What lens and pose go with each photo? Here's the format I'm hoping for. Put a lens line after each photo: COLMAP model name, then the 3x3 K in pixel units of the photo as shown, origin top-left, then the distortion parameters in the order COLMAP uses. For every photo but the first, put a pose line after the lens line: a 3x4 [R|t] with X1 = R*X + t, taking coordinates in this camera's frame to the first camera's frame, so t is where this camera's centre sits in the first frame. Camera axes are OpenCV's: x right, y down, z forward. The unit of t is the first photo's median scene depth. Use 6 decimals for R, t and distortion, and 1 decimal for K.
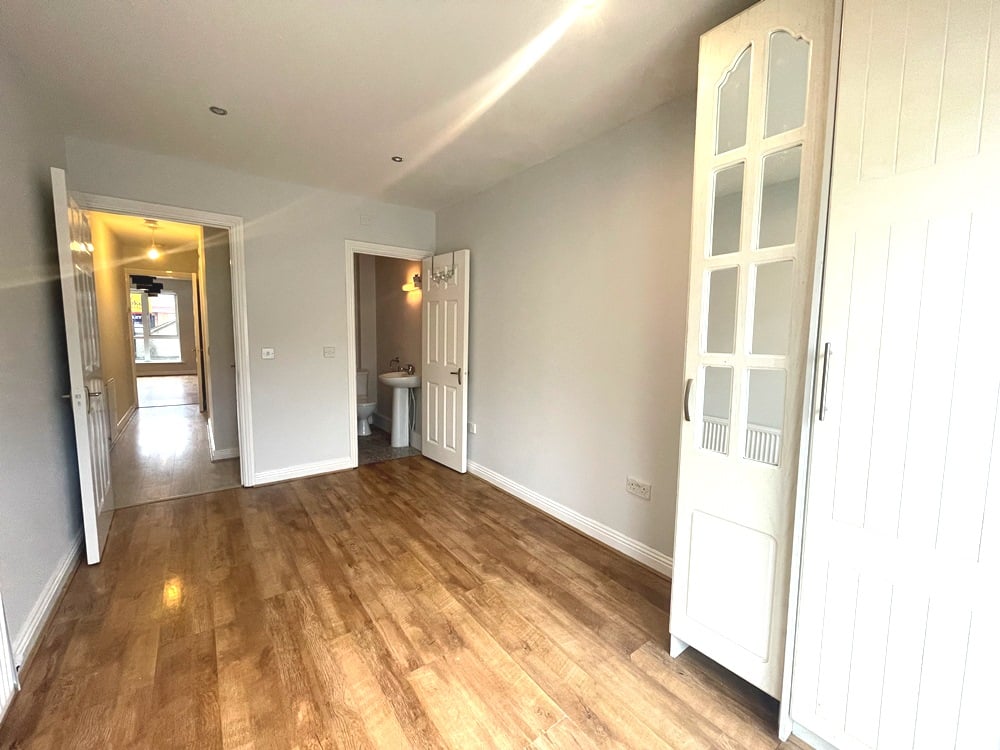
lens RADIAL K [[404.4, 0, 500.2], [0, 404.4, 370.9], [0, 0, 1]] dist [-0.003640, -0.000656]
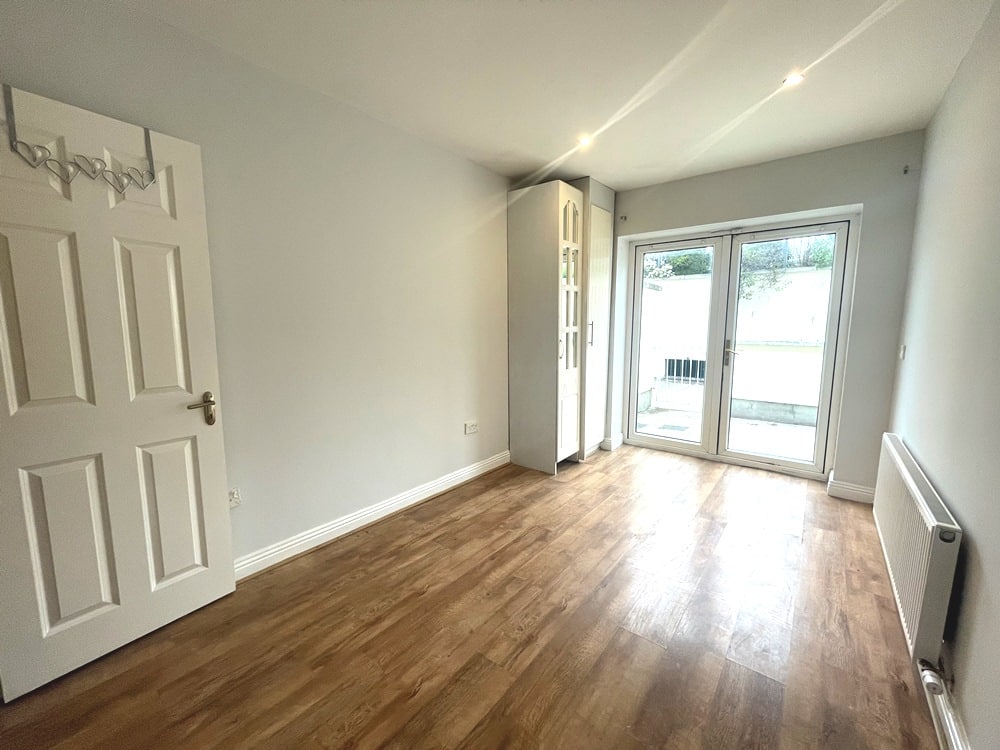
lens RADIAL K [[404.4, 0, 498.6], [0, 404.4, 371.3], [0, 0, 1]] dist [-0.003640, -0.000656]
pose [[-0.249197, -0.132182, 0.959390, -0.910889], [0.088380, 0.983404, 0.158447, -0.108598], [-0.964412, 0.124275, -0.233379, 1.086189]]
